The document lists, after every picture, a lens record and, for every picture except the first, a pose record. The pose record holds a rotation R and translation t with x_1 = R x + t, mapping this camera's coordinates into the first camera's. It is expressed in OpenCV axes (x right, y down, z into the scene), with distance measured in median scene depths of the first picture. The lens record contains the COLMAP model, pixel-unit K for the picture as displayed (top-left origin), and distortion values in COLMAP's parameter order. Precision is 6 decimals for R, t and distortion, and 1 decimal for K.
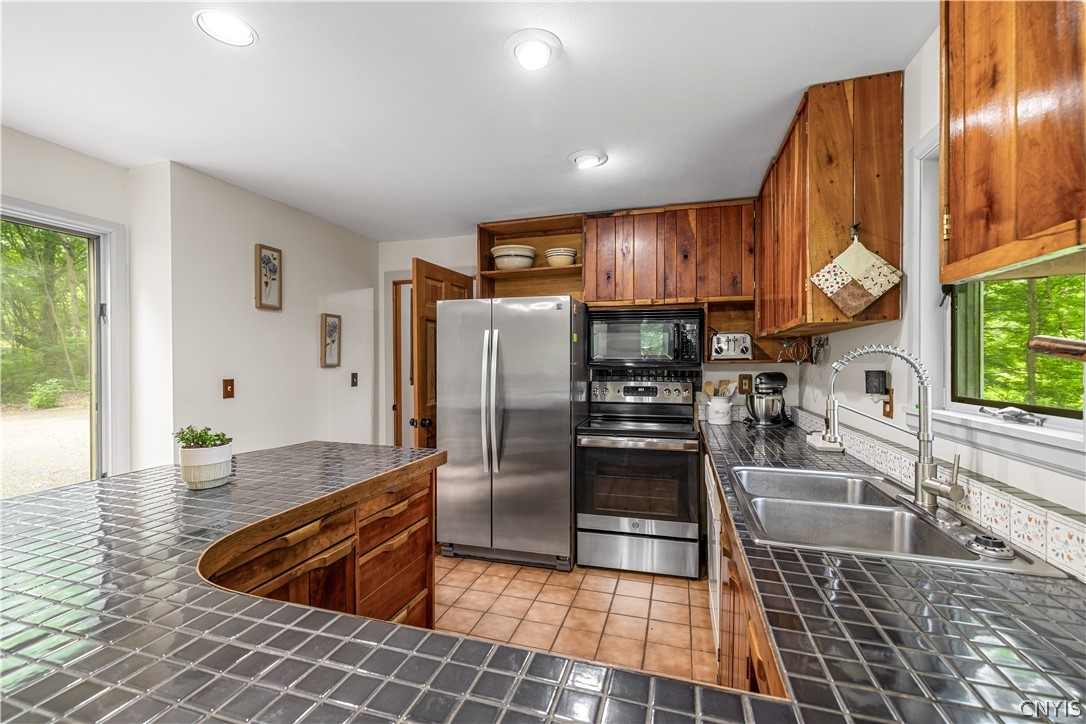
lens RADIAL K [[455.8, 0, 547.8], [0, 455.8, 366.3], [0, 0, 1]] dist [-0.000822, 0.000281]
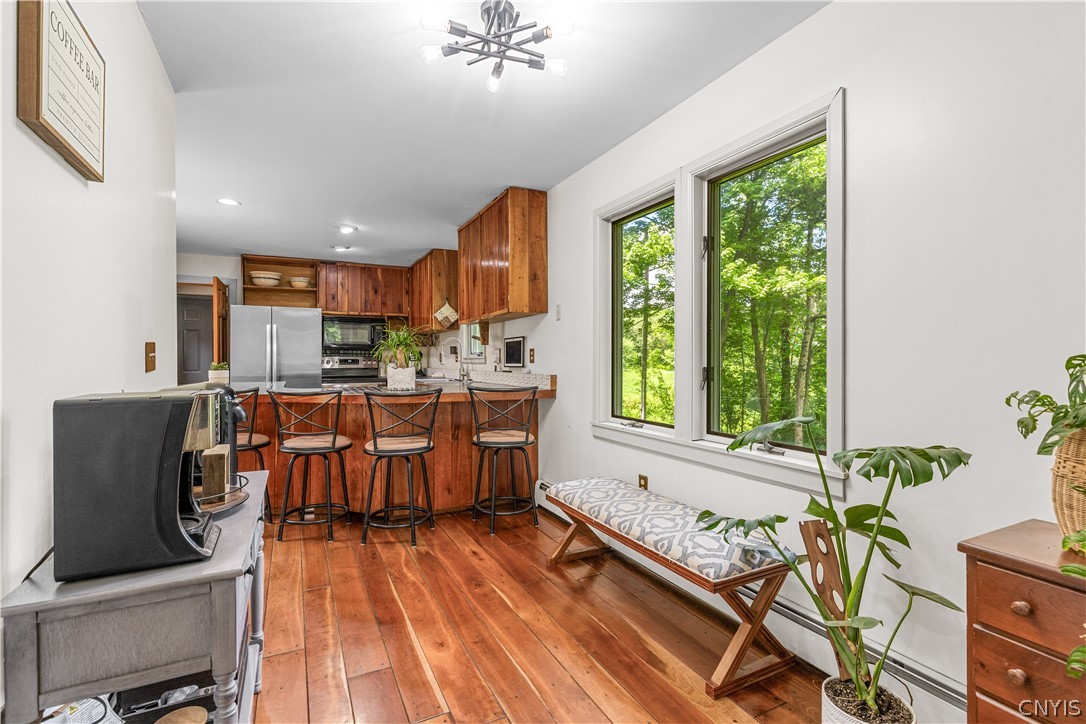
lens RADIAL K [[490.8, 0, 532.3], [0, 490.8, 358.9], [0, 0, 1]] dist [0.003537, 0.000194]
pose [[0.741129, -0.000179, 0.671362, -0.631911], [0.008537, 0.999922, -0.009158, 0.074810], [-0.671308, 0.012519, 0.741073, -1.036693]]
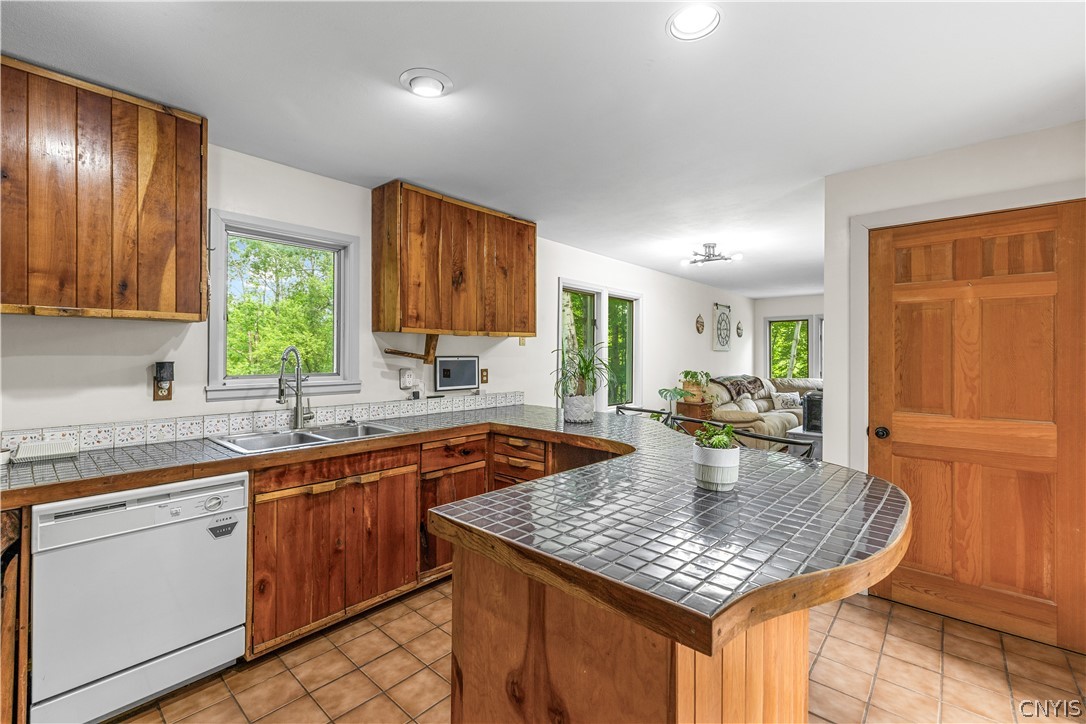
lens RADIAL K [[455.8, 0, 544.2], [0, 455.8, 354.5], [0, 0, 1]] dist [-0.000822, 0.000281]
pose [[-0.896283, -0.006522, 0.443434, -0.424890], [-0.004019, 0.999970, 0.006583, -0.012821], [-0.443464, 0.004118, -0.896283, 0.978742]]
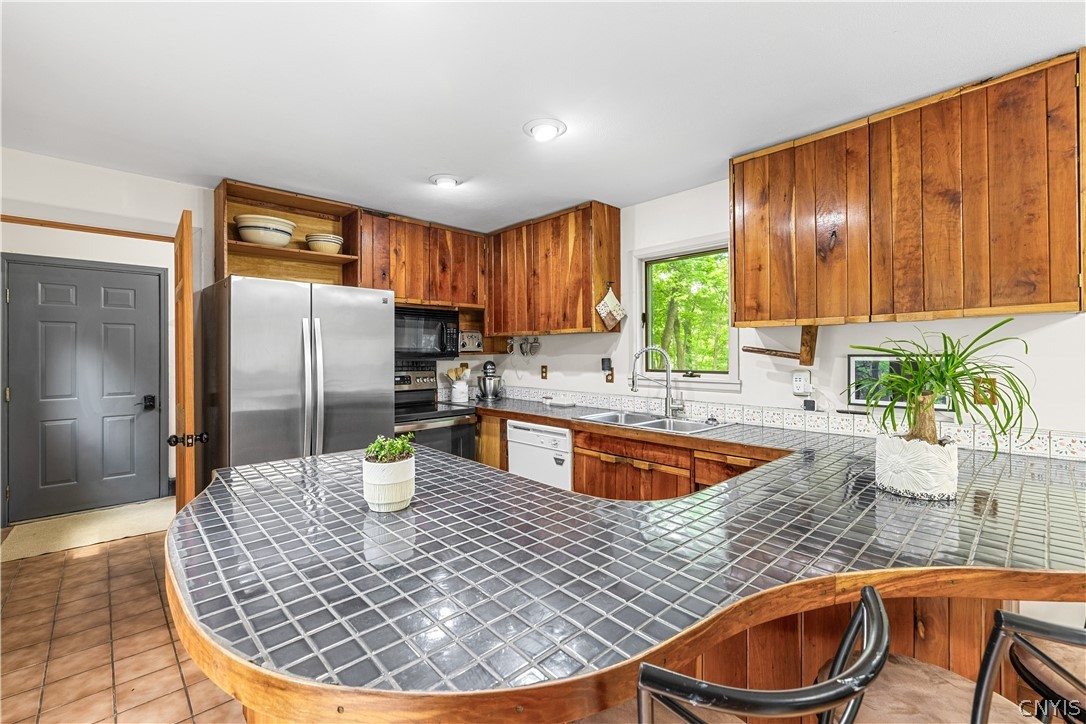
lens RADIAL K [[455.8, 0, 529.2], [0, 455.8, 358.4], [0, 0, 1]] dist [-0.000822, 0.000281]
pose [[0.518086, -0.012464, 0.855238, -0.650000], [0.009175, 0.999917, 0.009014, -0.006197], [-0.855279, 0.003177, 0.518157, 0.172382]]
